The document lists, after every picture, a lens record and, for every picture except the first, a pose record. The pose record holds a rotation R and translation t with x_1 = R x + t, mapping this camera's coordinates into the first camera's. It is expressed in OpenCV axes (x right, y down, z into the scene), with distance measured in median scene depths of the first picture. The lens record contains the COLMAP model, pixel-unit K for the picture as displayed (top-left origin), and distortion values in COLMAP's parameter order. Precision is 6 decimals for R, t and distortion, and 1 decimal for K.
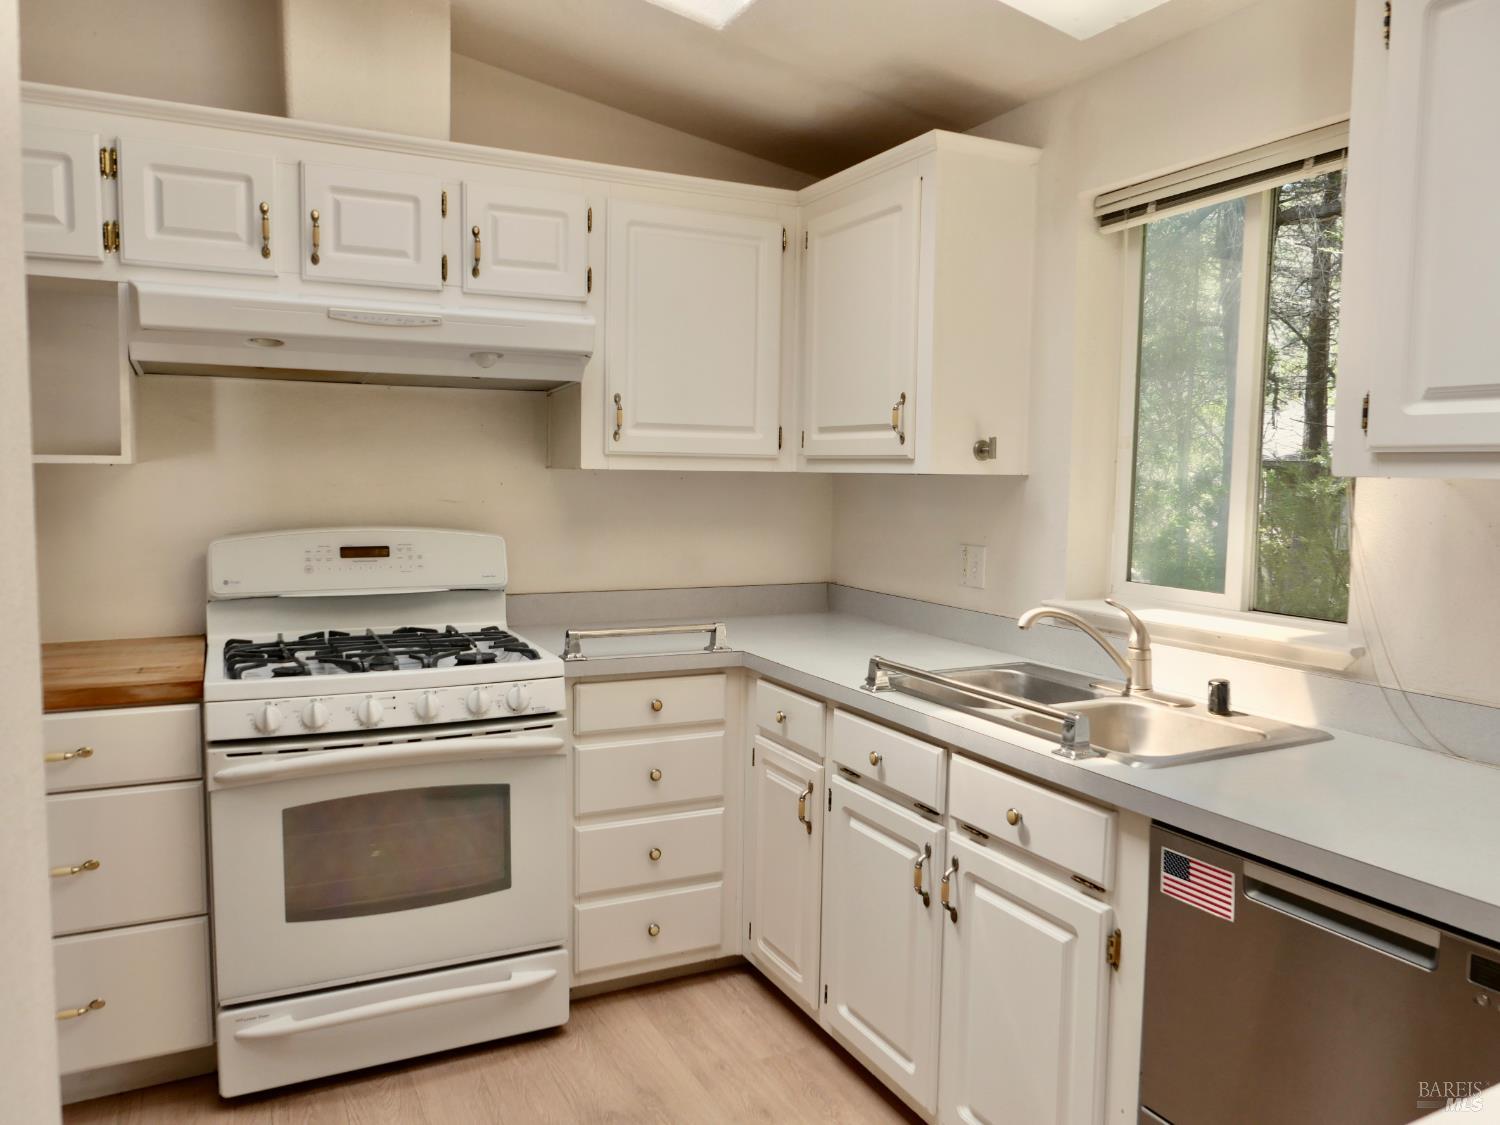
lens RADIAL K [[1070.7, 0, 749.5], [0, 1070.7, 562.8], [0, 0, 1]] dist [-0.014904, -0.000142]
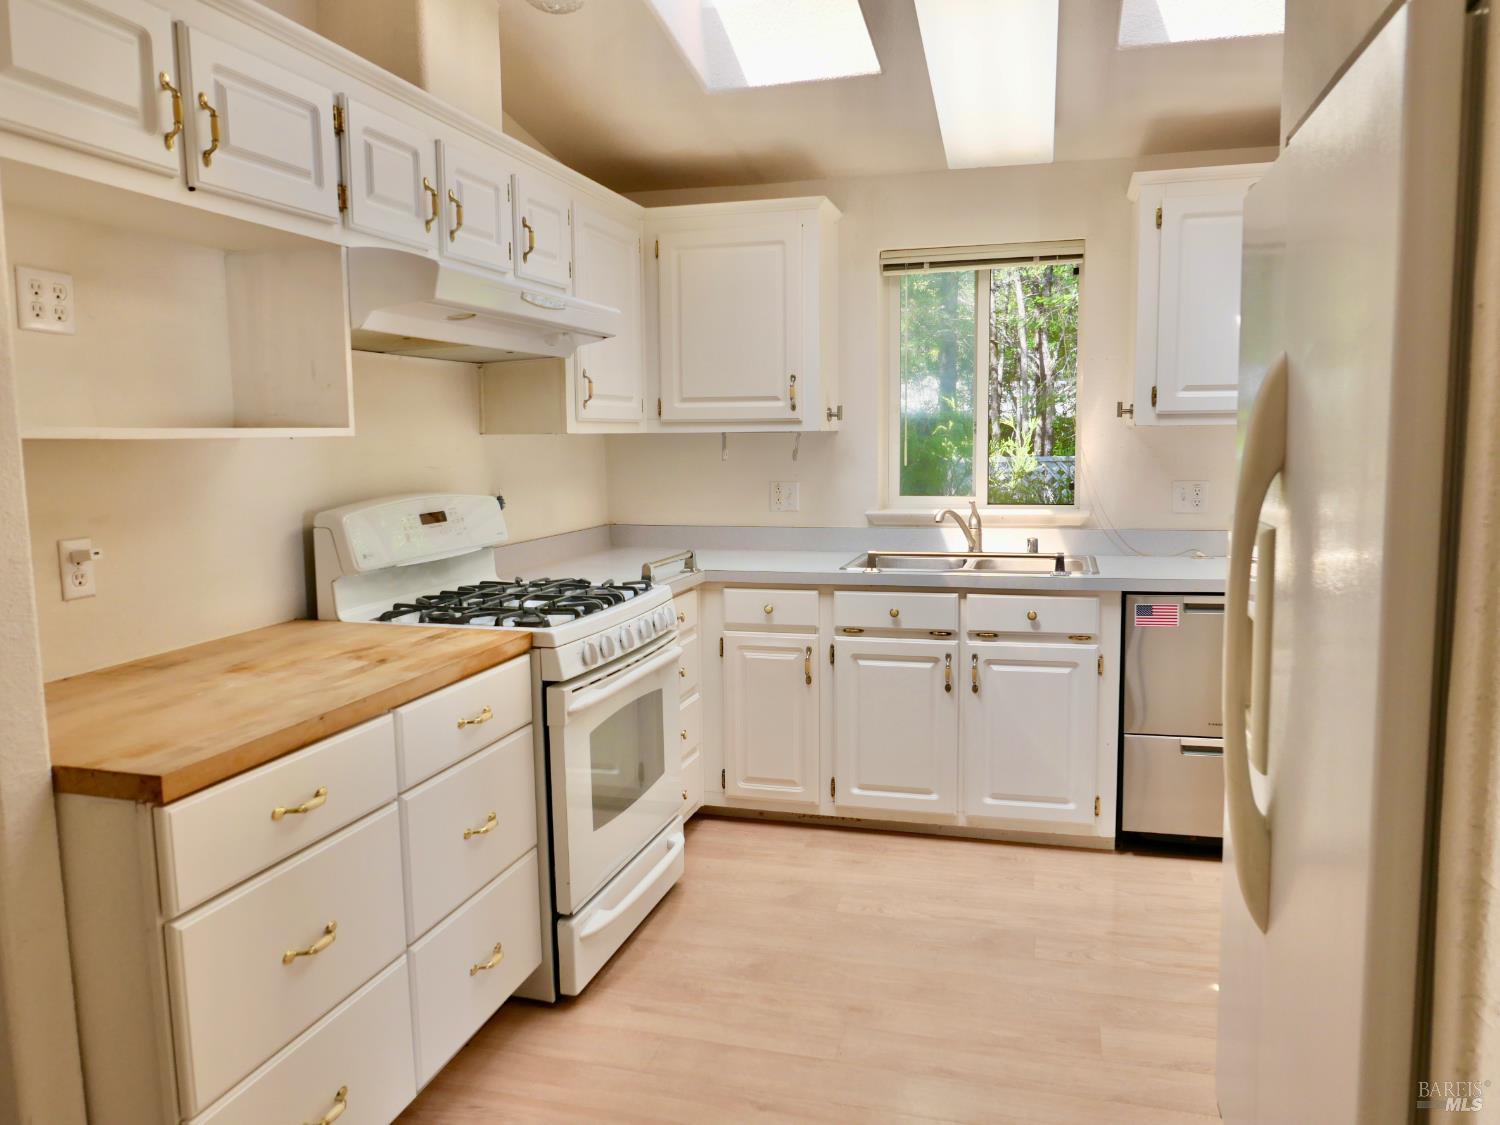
lens RADIAL K [[1070.7, 0, 756.1], [0, 1070.7, 559.6], [0, 0, 1]] dist [-0.014904, -0.000142]
pose [[0.675692, -0.107395, 0.729320, -1.048691], [0.083837, 0.994108, 0.068713, -0.017278], [-0.732402, 0.014715, 0.680714, 0.074980]]
